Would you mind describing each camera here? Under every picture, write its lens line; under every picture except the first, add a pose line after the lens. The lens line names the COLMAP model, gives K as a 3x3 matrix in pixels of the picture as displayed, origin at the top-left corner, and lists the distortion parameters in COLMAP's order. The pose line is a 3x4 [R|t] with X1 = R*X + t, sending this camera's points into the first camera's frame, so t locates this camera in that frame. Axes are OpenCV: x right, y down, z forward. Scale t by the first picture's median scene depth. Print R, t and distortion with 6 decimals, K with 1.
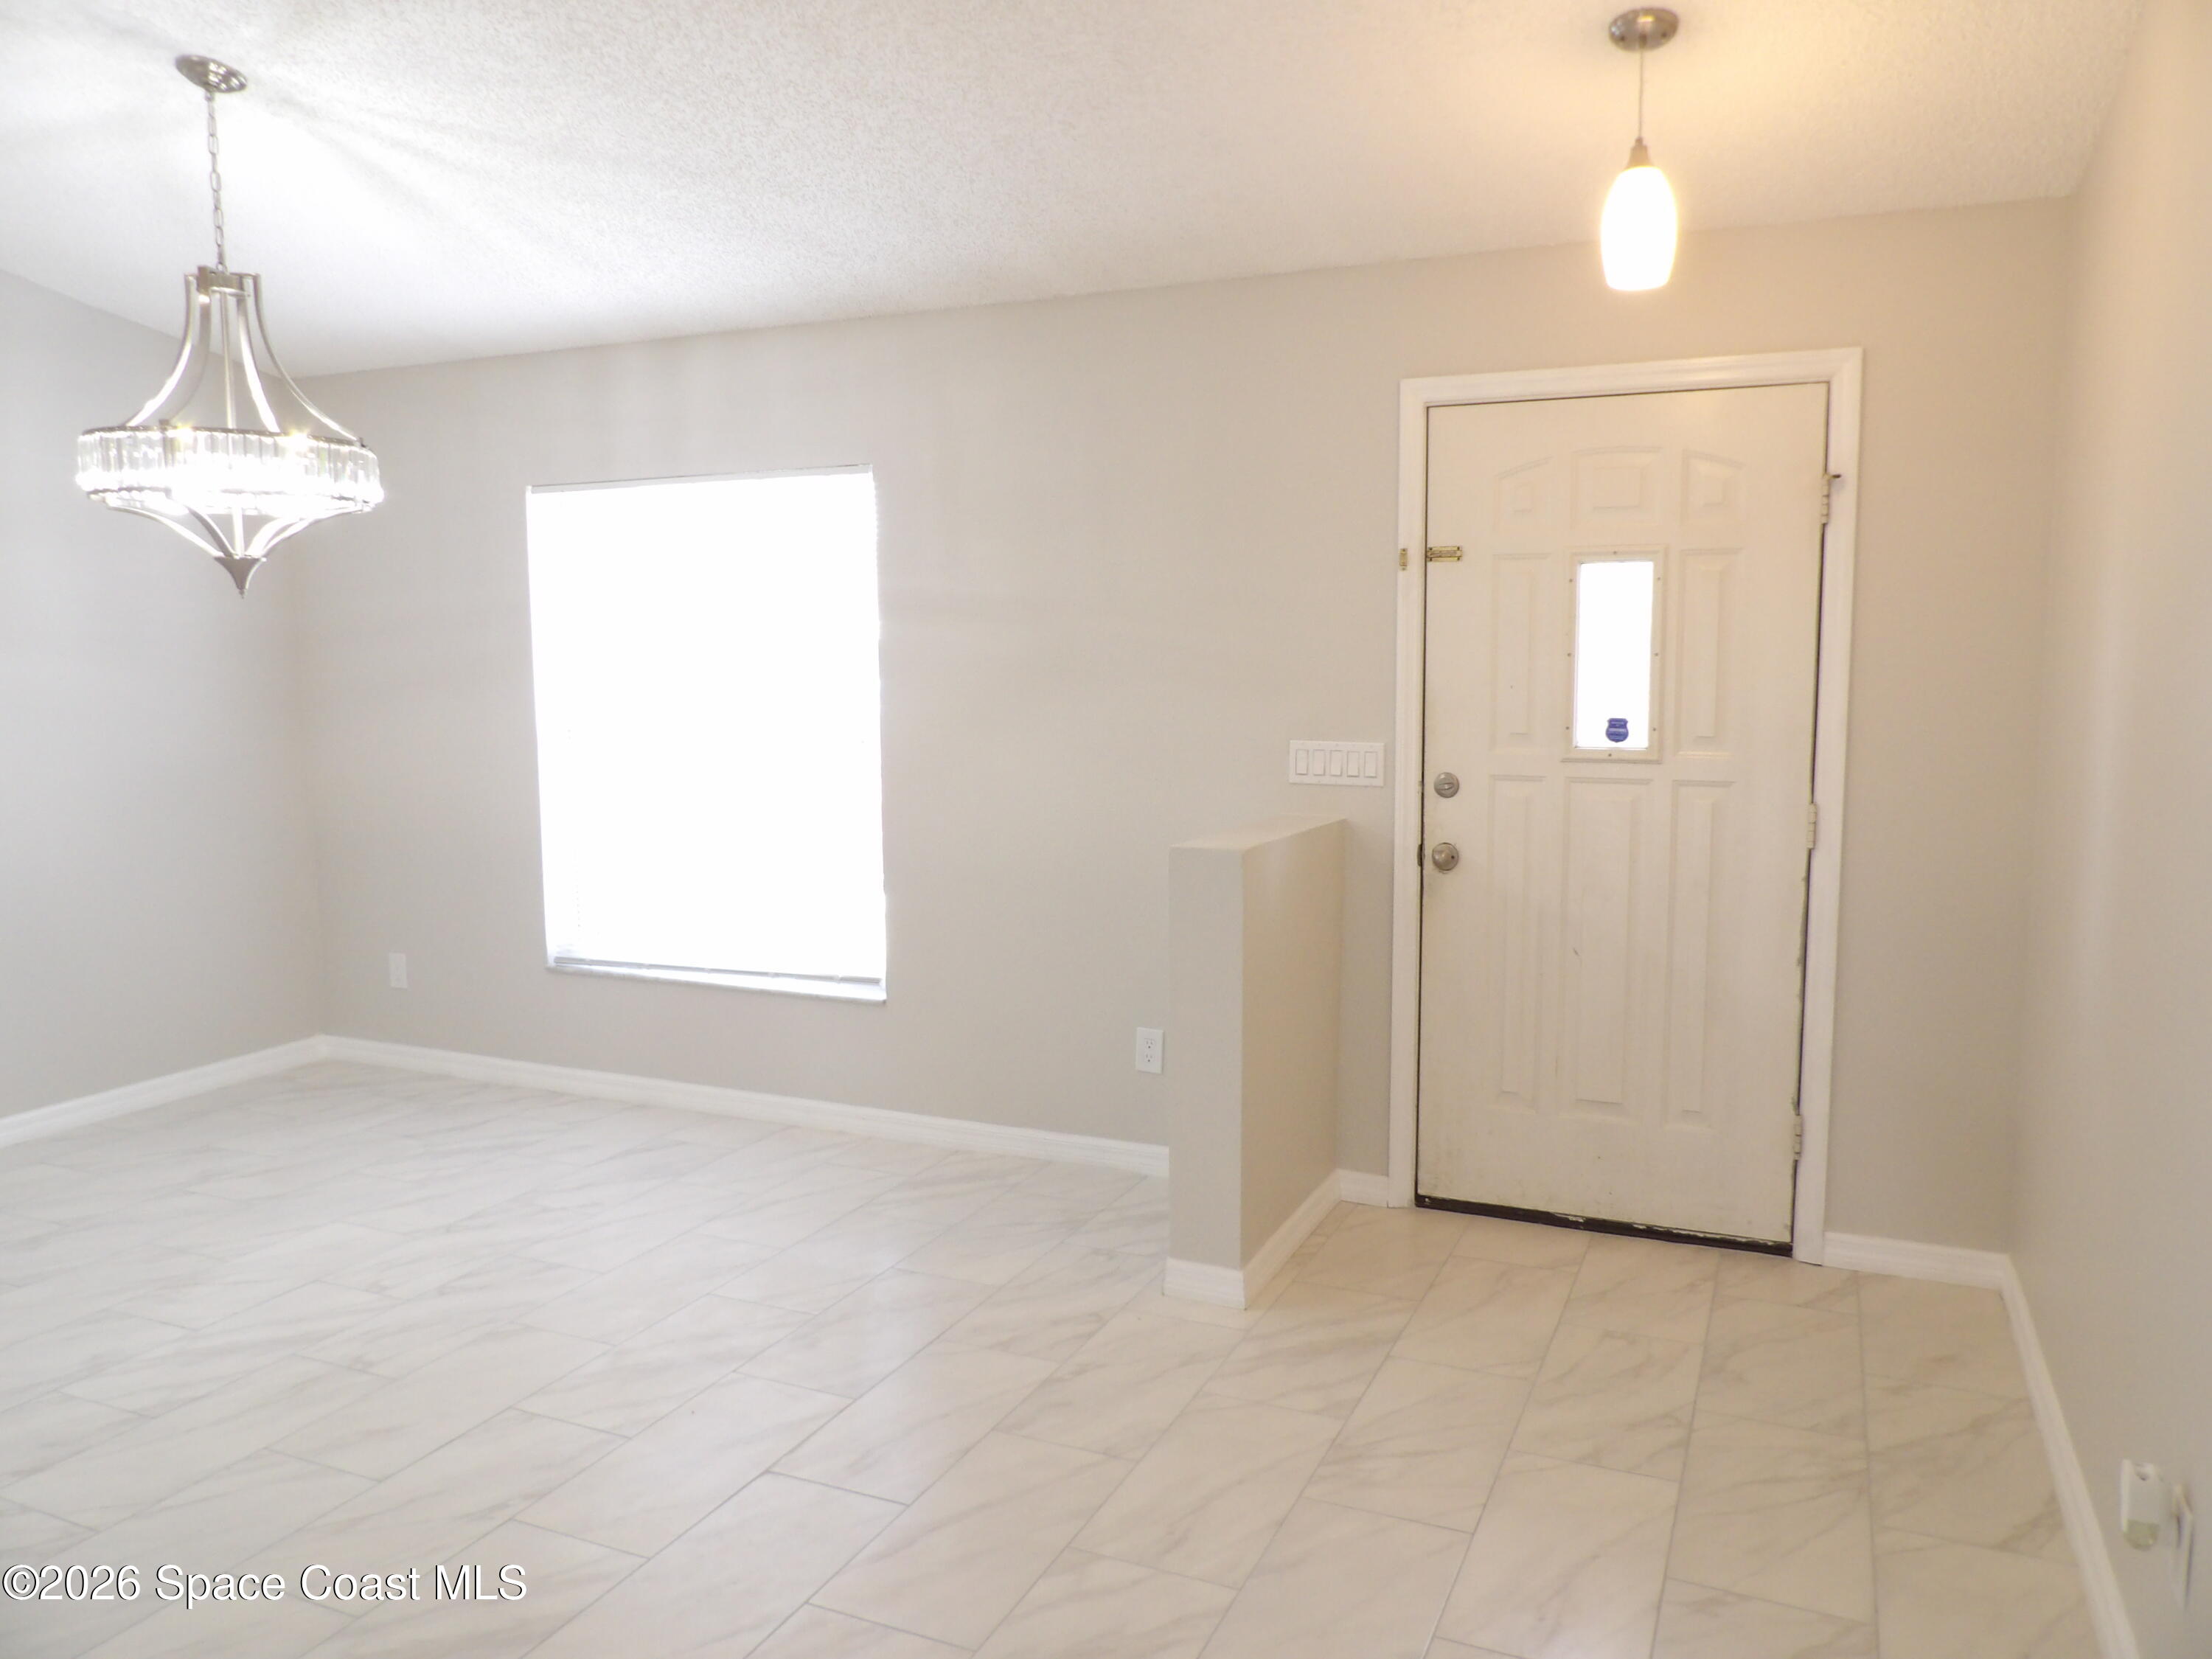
lens RADIAL K [[1594.4, 0, 1106.0], [0, 1594.4, 829.5], [0, 0, 1]] dist [-0.040614, 0.047054]
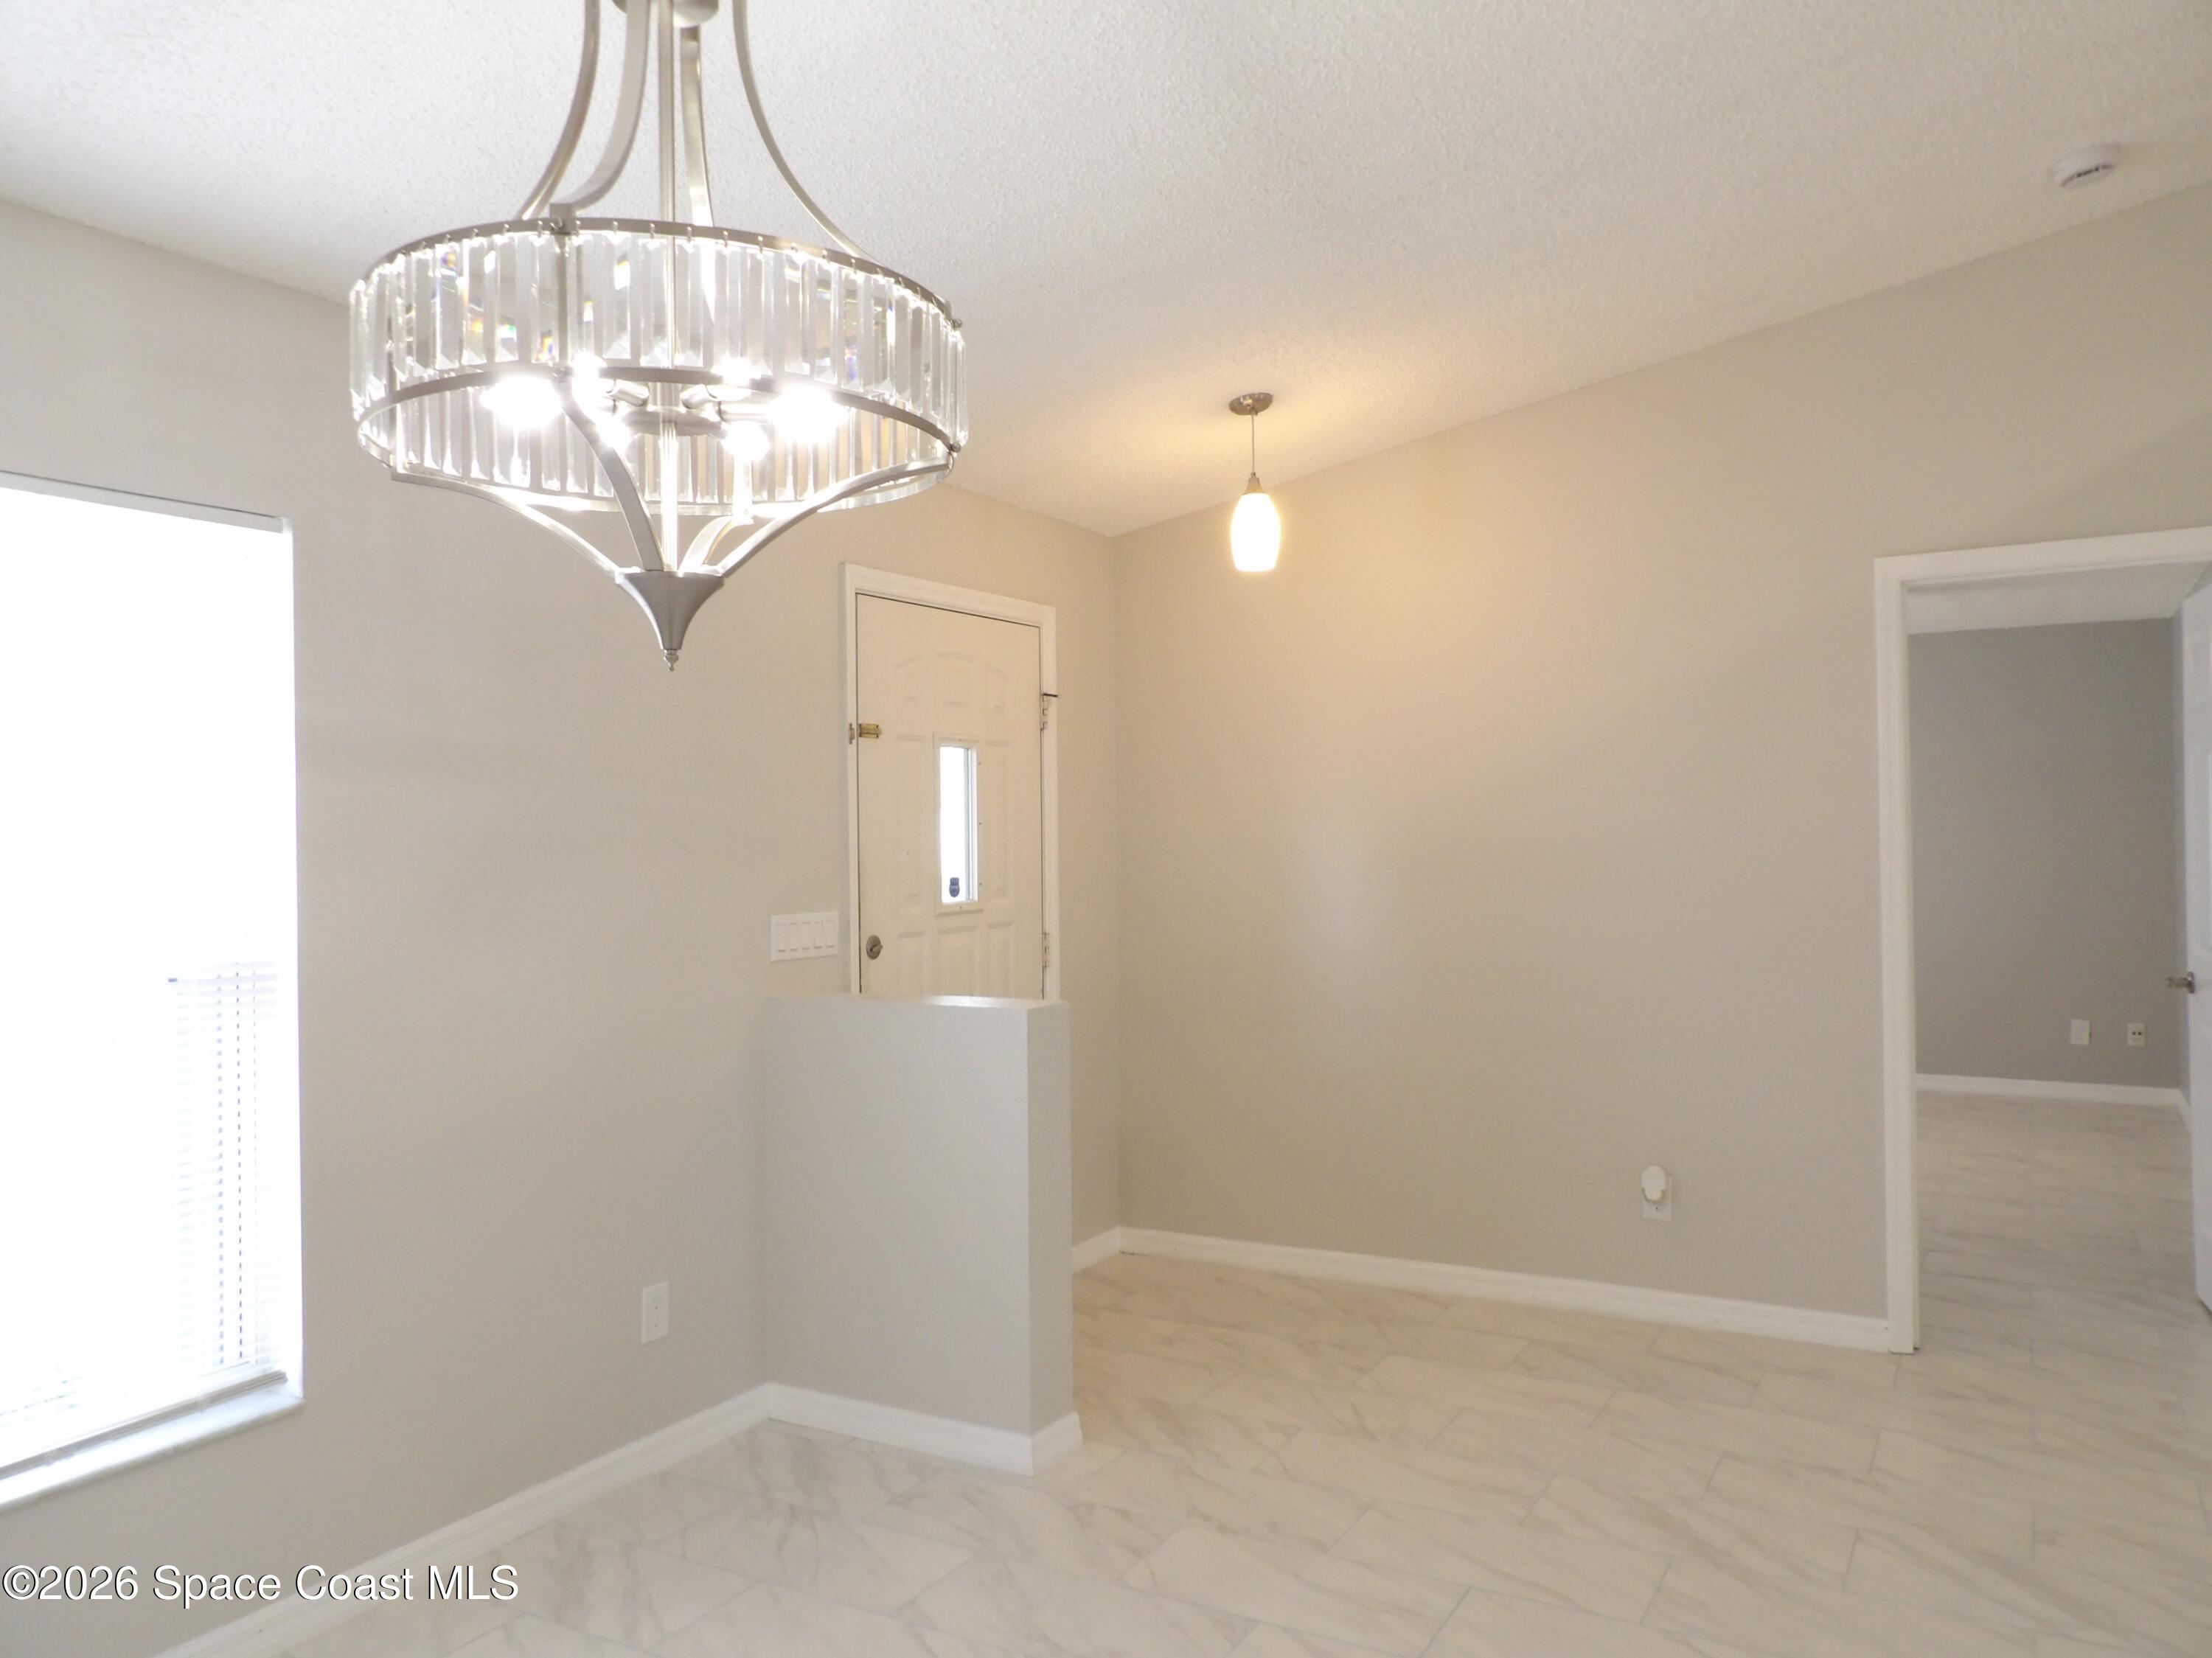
lens RADIAL K [[1638.1, 0, 1116.5], [0, 1638.1, 828.6], [0, 0, 1]] dist [-0.042380, 0.044051]
pose [[0.088949, 0.003248, 0.996031, -0.907924], [0.124160, 0.992159, -0.014323, -0.074894], [-0.988267, 0.124941, 0.087849, 0.779887]]
